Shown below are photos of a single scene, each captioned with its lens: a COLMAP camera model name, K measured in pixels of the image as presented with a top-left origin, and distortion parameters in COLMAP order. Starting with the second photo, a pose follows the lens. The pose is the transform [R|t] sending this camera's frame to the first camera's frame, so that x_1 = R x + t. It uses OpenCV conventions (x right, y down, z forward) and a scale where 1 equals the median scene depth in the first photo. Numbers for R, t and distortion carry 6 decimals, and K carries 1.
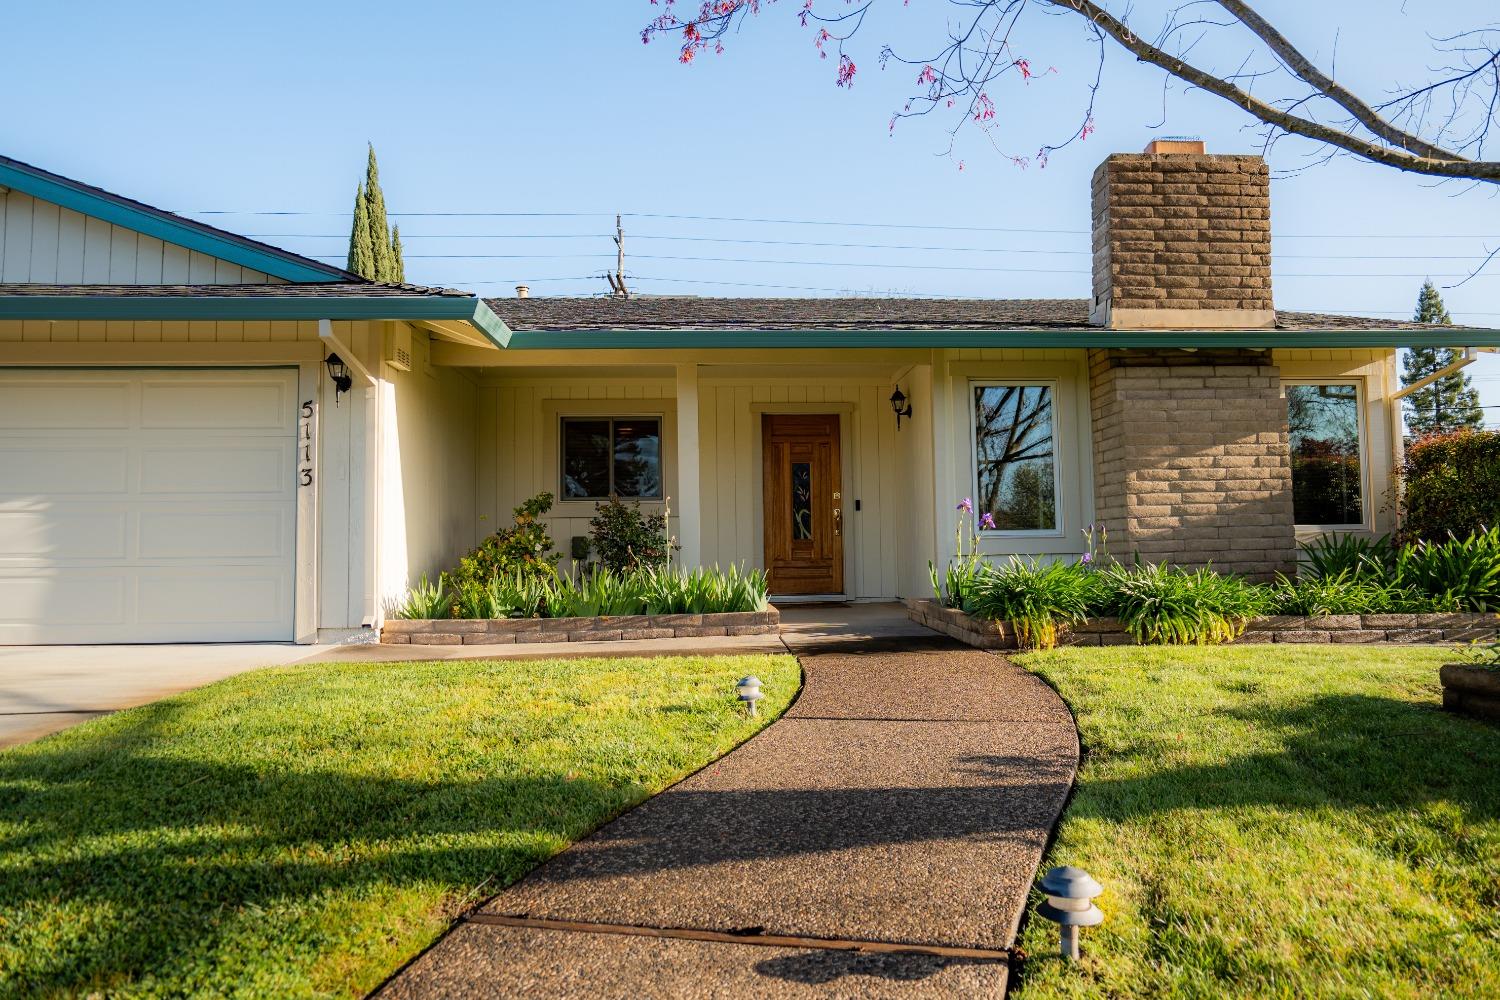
lens RADIAL K [[885.6, 0, 744.1], [0, 885.6, 497.7], [0, 0, 1]] dist [-0.036305, 0.025372]
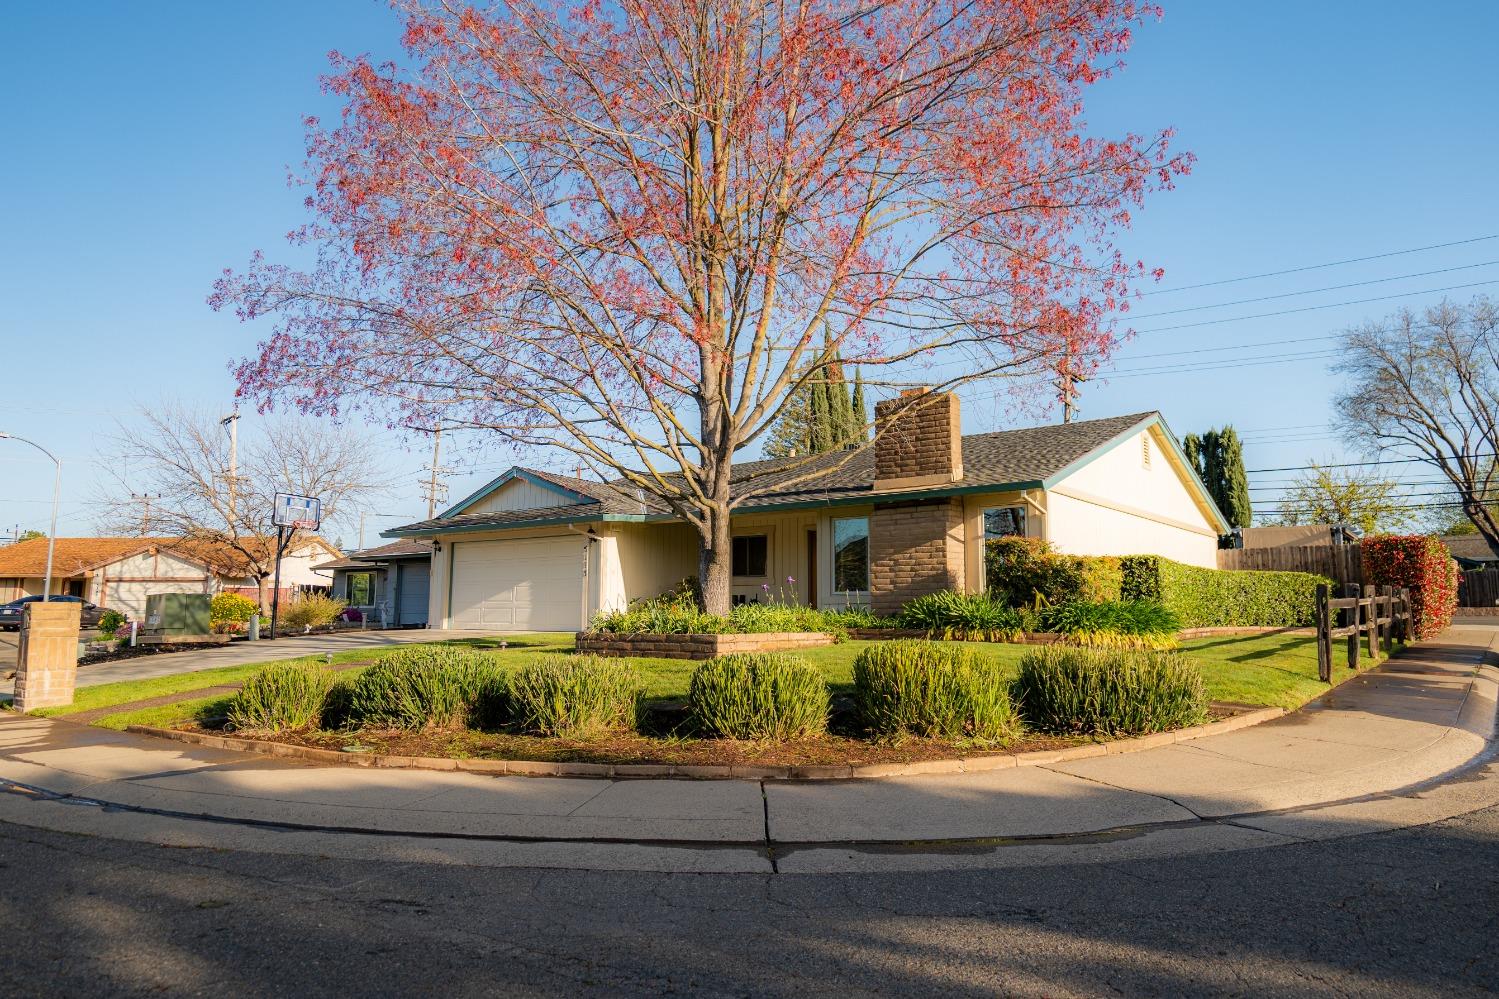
lens RADIAL K [[947.7, 0, 749.5], [0, 947.7, 499.5], [0, 0, 1]] dist [-0.005953, 0.022083]
pose [[0.758605, -0.064618, -0.648338, 1.600582], [0.026027, 0.997281, -0.068943, -0.030305], [0.651031, 0.035427, 0.758224, -0.822292]]
